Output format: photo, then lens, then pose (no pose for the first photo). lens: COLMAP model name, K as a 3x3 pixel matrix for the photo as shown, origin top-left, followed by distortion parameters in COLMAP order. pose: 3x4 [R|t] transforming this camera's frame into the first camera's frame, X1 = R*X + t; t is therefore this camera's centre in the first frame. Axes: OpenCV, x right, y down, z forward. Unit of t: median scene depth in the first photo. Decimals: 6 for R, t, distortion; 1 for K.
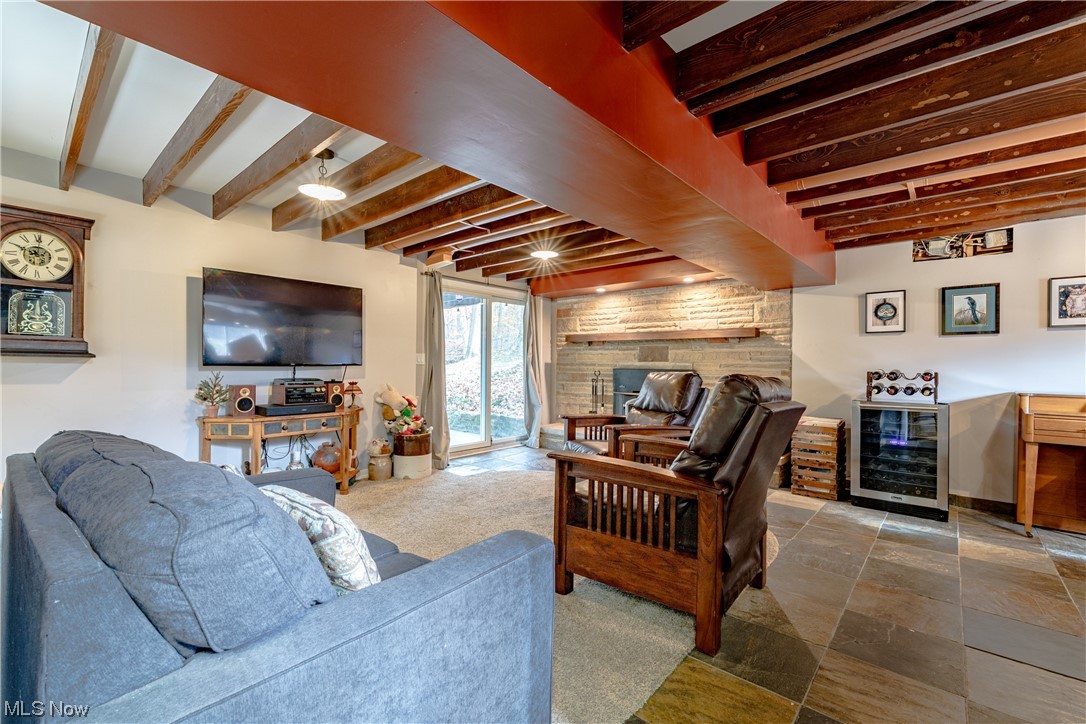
lens RADIAL K [[473.4, 0, 550.8], [0, 473.4, 371.9], [0, 0, 1]] dist [0.003132, -0.000704]
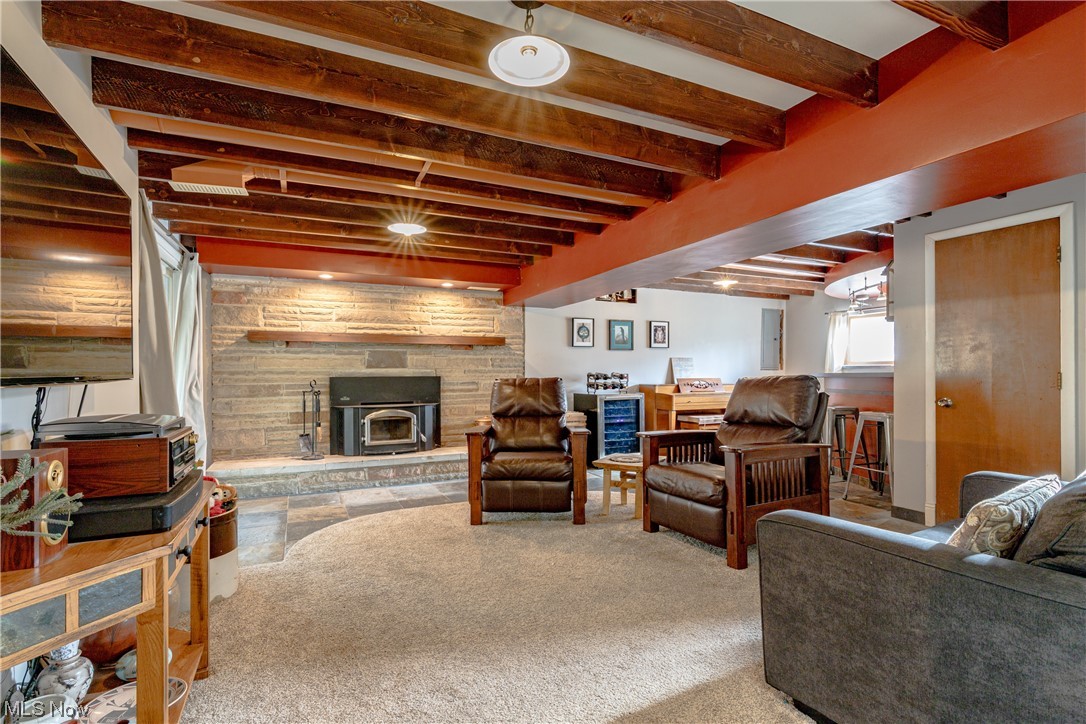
lens RADIAL K [[473.4, 0, 556.4], [0, 473.4, 372.5], [0, 0, 1]] dist [0.003132, -0.000704]
pose [[0.429657, -0.010864, 0.902927, -0.506187], [0.024749, 0.999694, 0.000252, -0.006904], [-0.902653, 0.022238, 0.429794, 0.382214]]
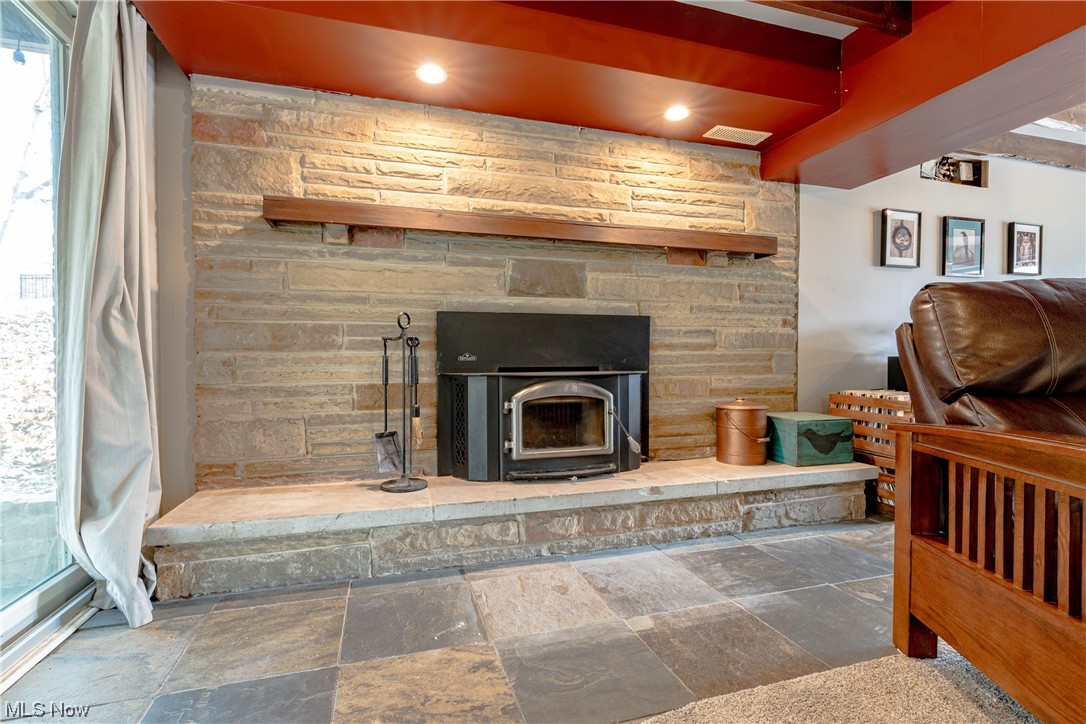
lens RADIAL K [[473.4, 0, 570.7], [0, 473.4, 362.7], [0, 0, 1]] dist [0.003132, -0.000704]
pose [[0.534515, -0.016524, 0.844998, -0.152916], [0.022453, 0.999734, 0.005347, 0.040421], [-0.844861, 0.016115, 0.534743, 0.858761]]
